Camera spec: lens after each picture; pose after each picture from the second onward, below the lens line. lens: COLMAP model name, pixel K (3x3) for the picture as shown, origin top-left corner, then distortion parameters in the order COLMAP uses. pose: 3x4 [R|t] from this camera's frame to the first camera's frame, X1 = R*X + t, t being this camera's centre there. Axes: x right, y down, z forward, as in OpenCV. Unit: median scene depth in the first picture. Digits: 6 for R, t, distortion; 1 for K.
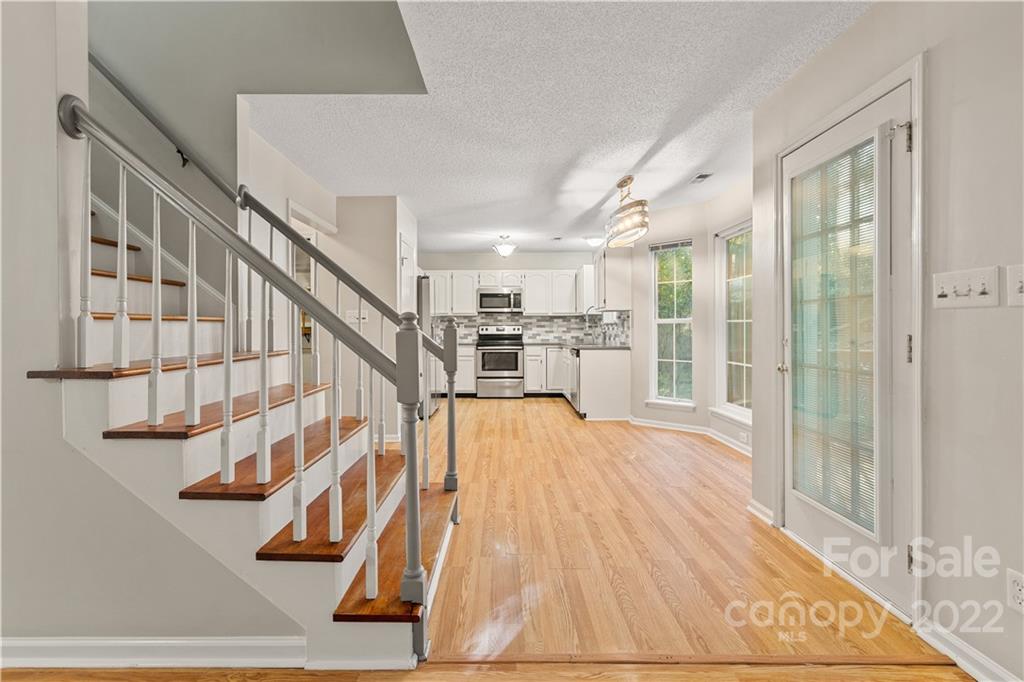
lens RADIAL K [[475.1, 0, 493.6], [0, 475.1, 328.3], [0, 0, 1]] dist [-0.007546, 0.000769]
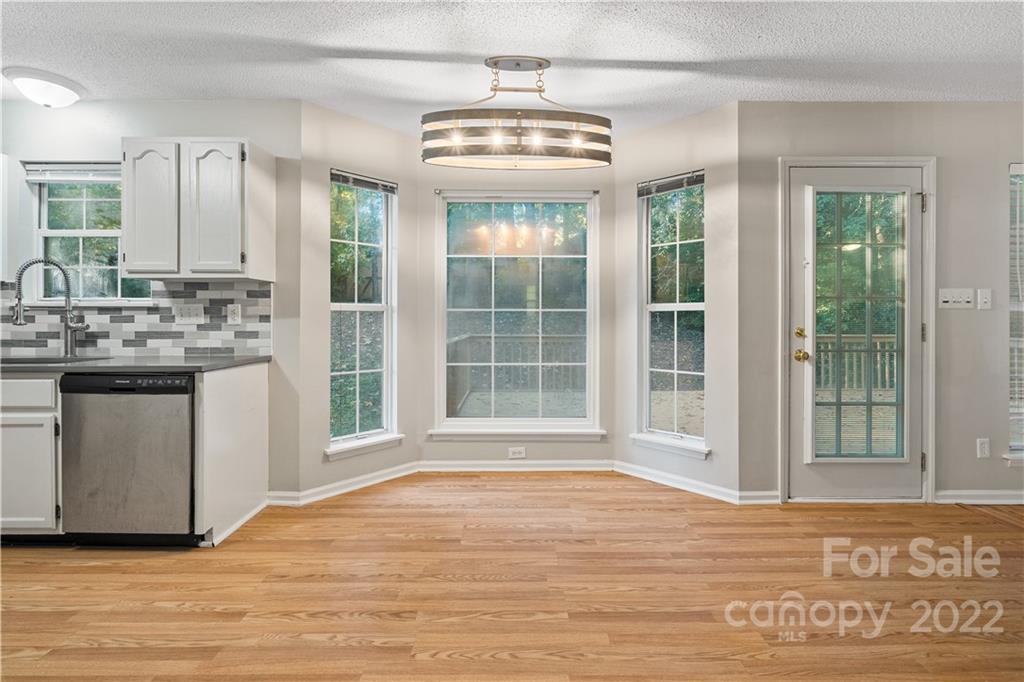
lens RADIAL K [[475.1, 0, 508.7], [0, 475.1, 321.0], [0, 0, 1]] dist [-0.007546, 0.000769]
pose [[-0.023837, 0.000222, 0.999716, -0.159869], [-0.002795, 0.999996, -0.000289, 0.001352], [-0.999712, -0.002801, -0.023837, 0.555557]]
